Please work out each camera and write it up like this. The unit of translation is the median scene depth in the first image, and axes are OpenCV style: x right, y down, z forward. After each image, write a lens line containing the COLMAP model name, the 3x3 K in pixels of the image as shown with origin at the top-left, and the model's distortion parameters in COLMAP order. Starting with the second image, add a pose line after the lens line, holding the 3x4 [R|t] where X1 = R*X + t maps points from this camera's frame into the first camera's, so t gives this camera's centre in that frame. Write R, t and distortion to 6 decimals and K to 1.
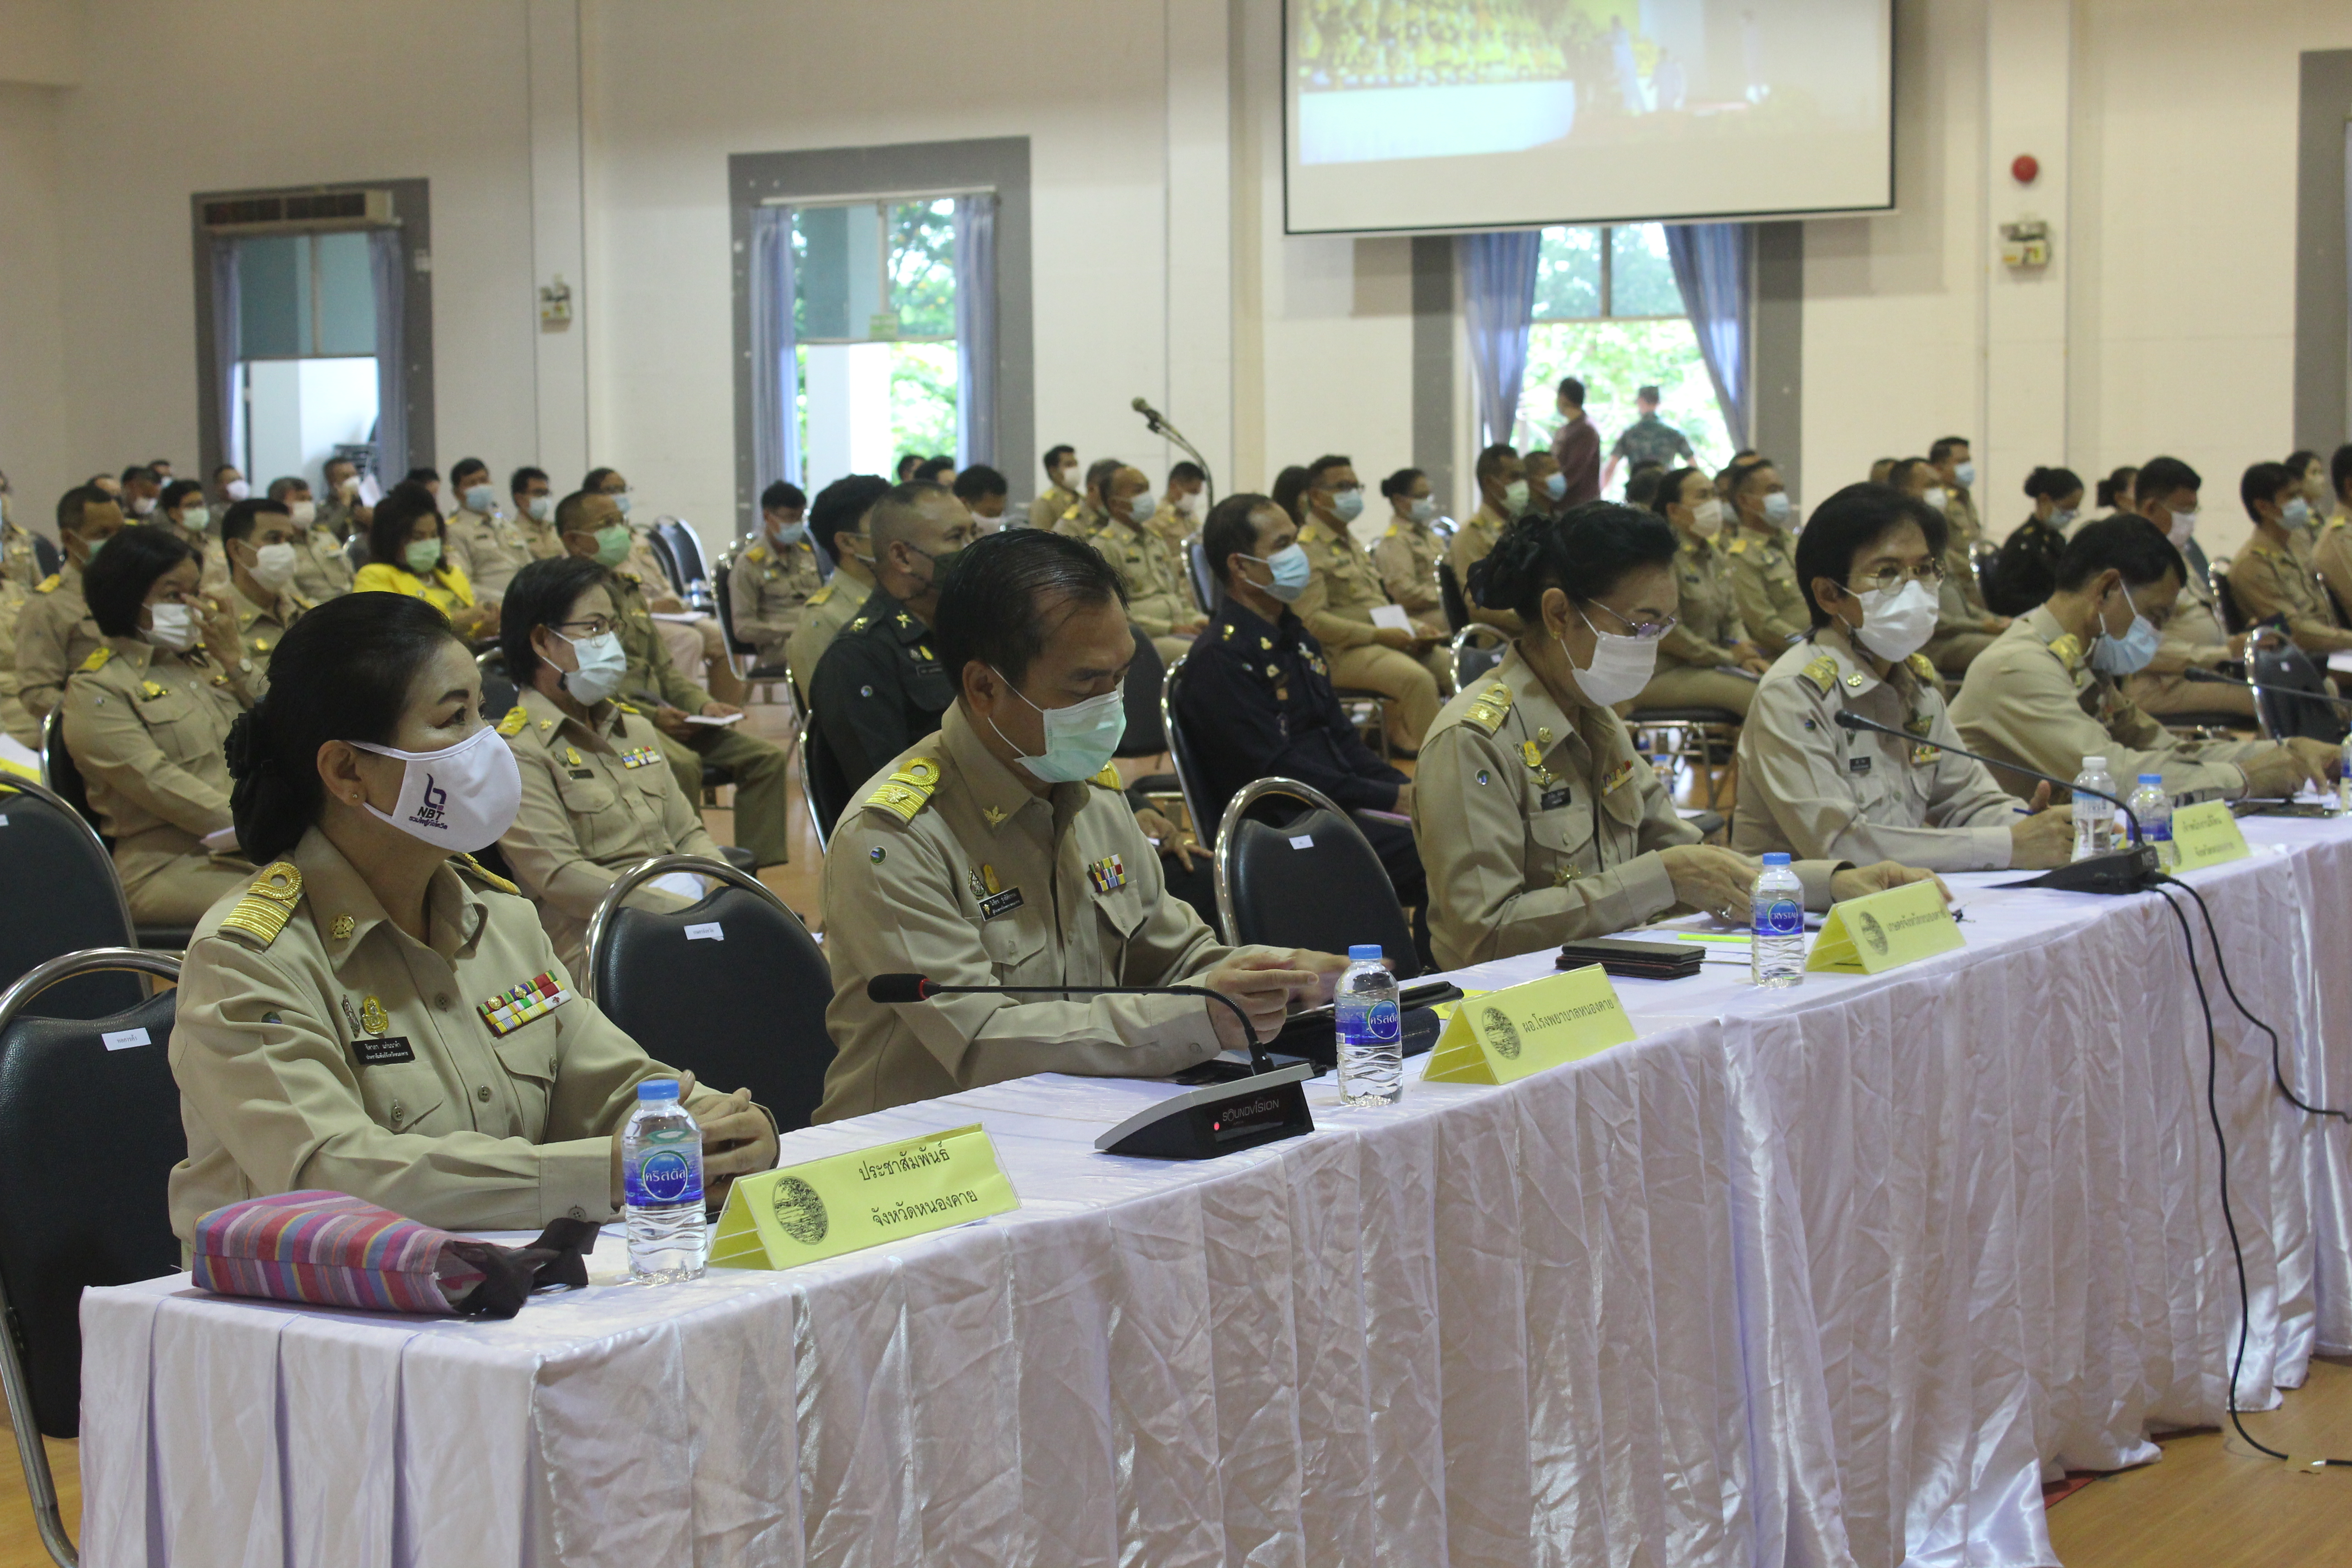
lens RADIAL K [[3889.3, 0, 1176.0], [0, 3889.3, 784.0], [0, 0, 1]] dist [-0.013255, 0.049243]
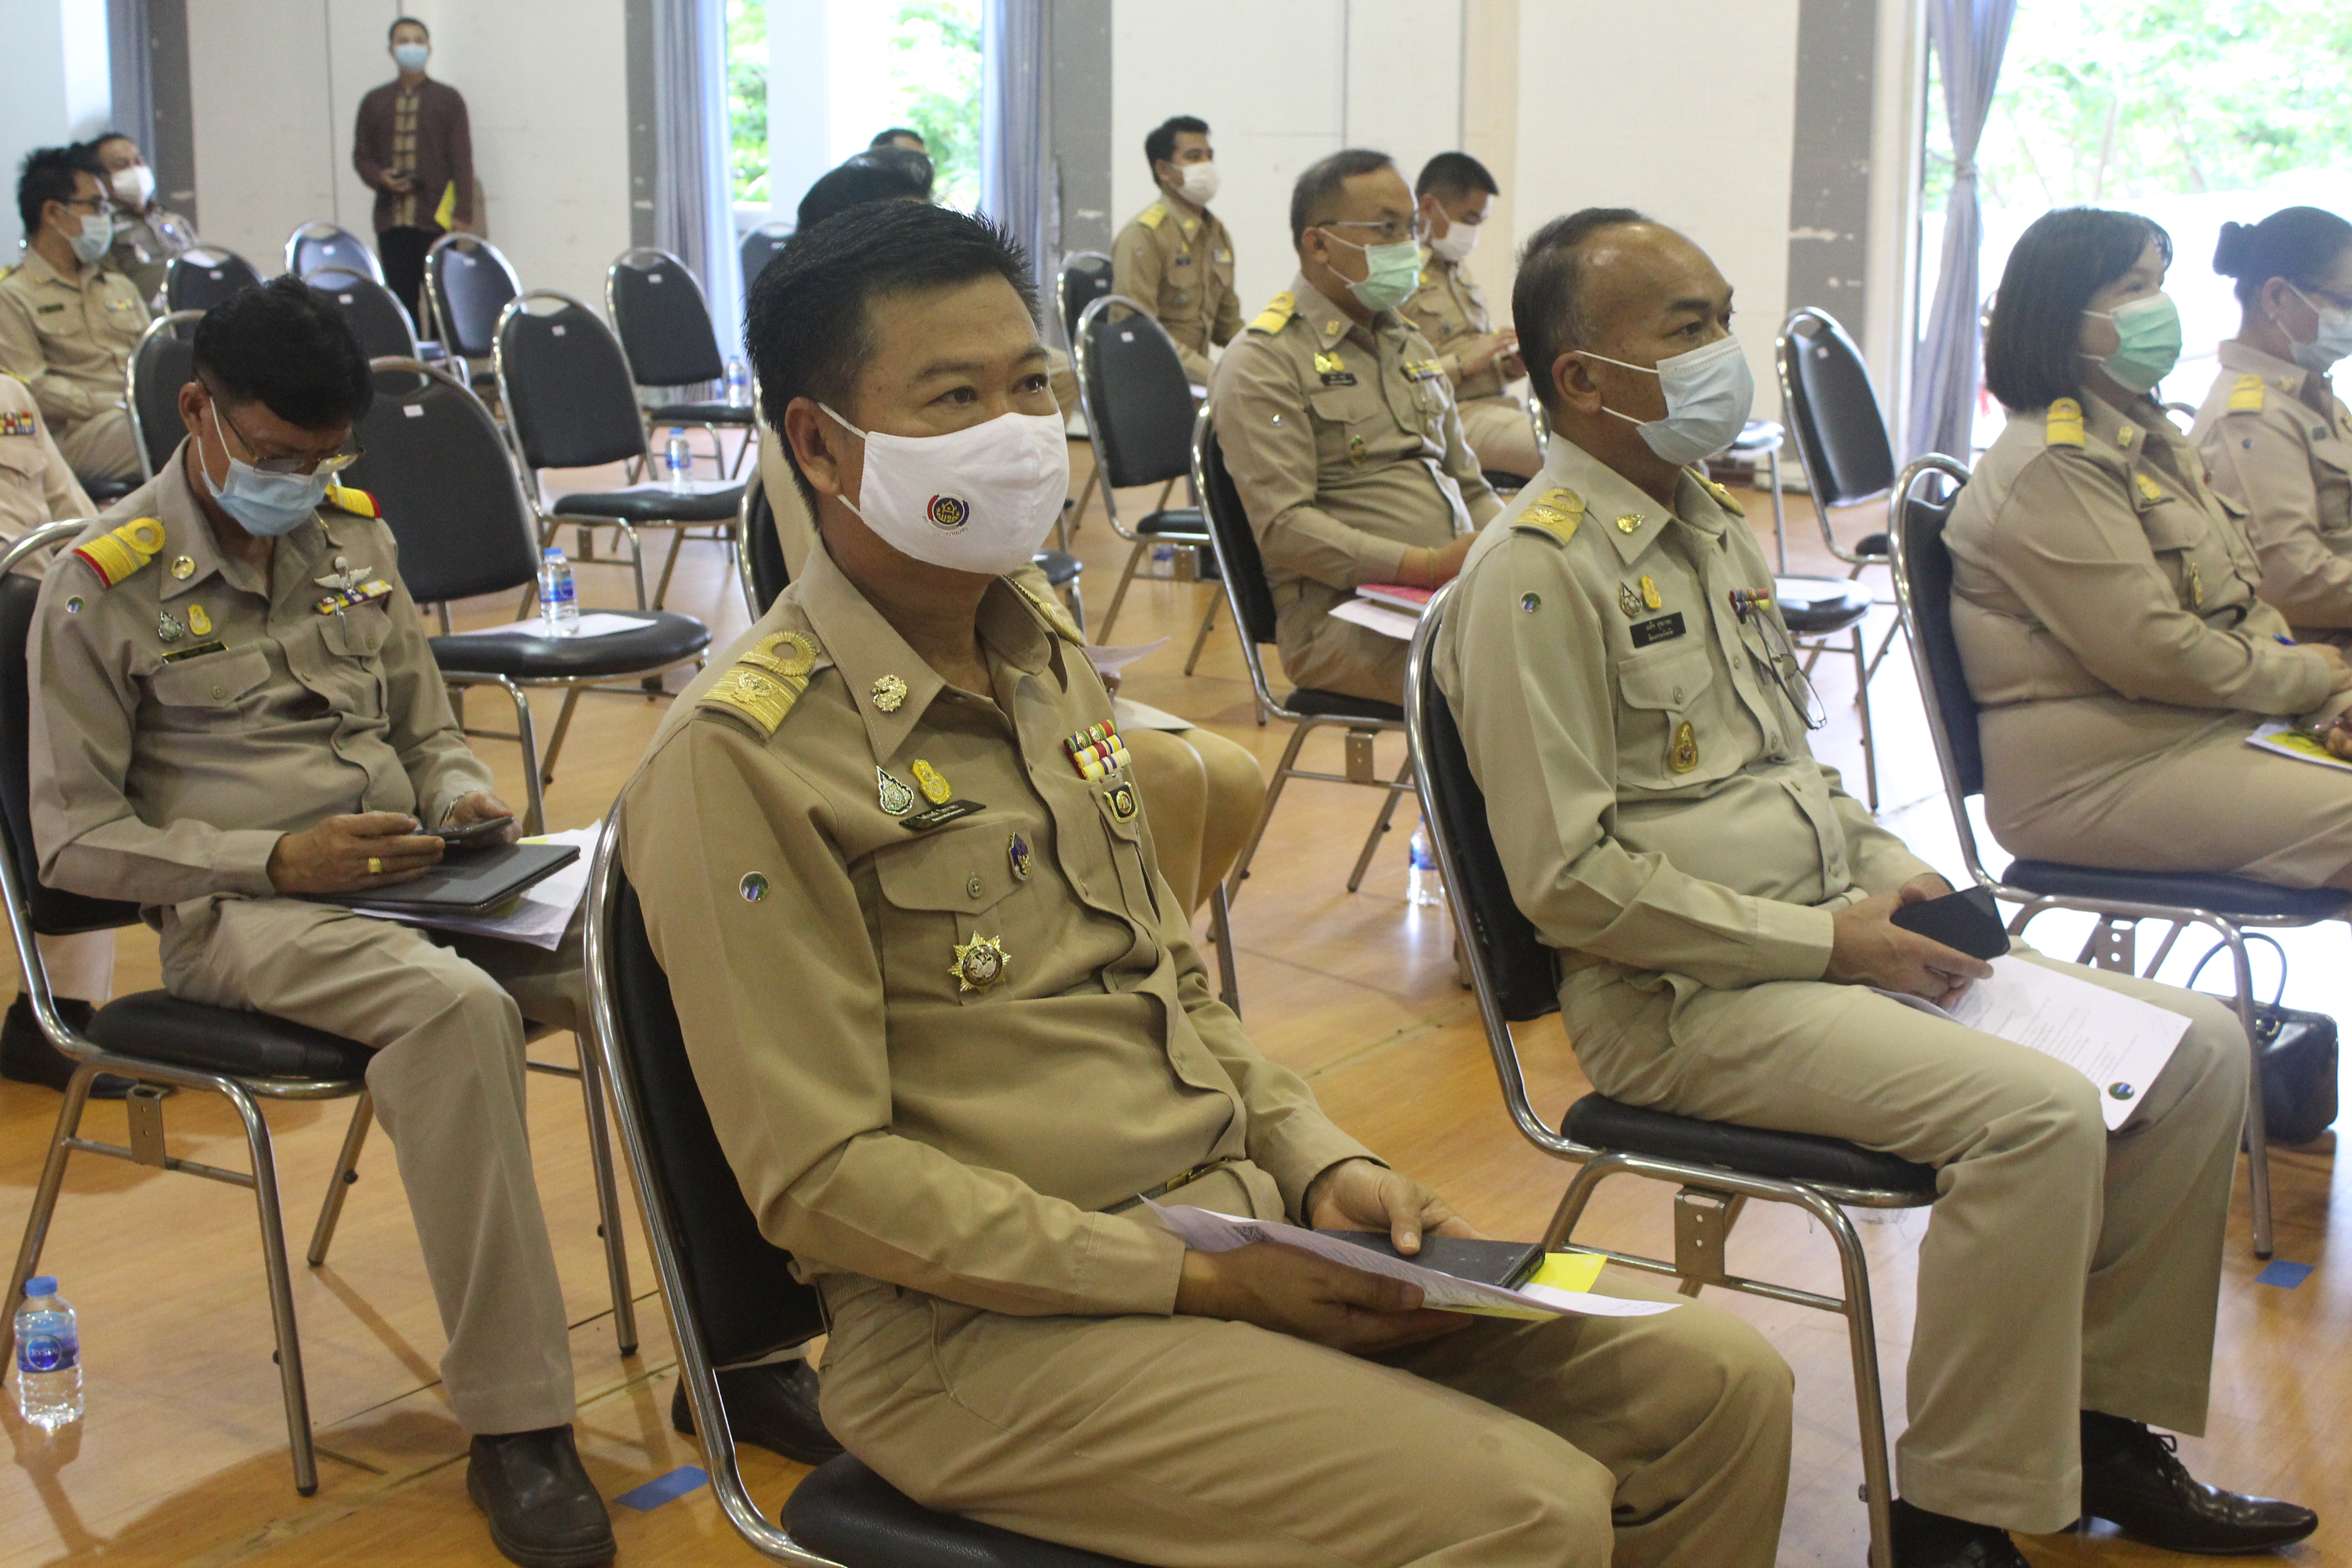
lens RADIAL K [[3515.9, 0, 1176.0], [0, 3515.9, 784.0], [0, 0, 1]] dist [0.008346, -0.006858]
pose [[0.999874, 0.015320, -0.004057, -0.090083], [-0.014828, 0.994707, 0.101676, -0.159177], [0.005593, -0.101603, 0.994809, 1.805179]]
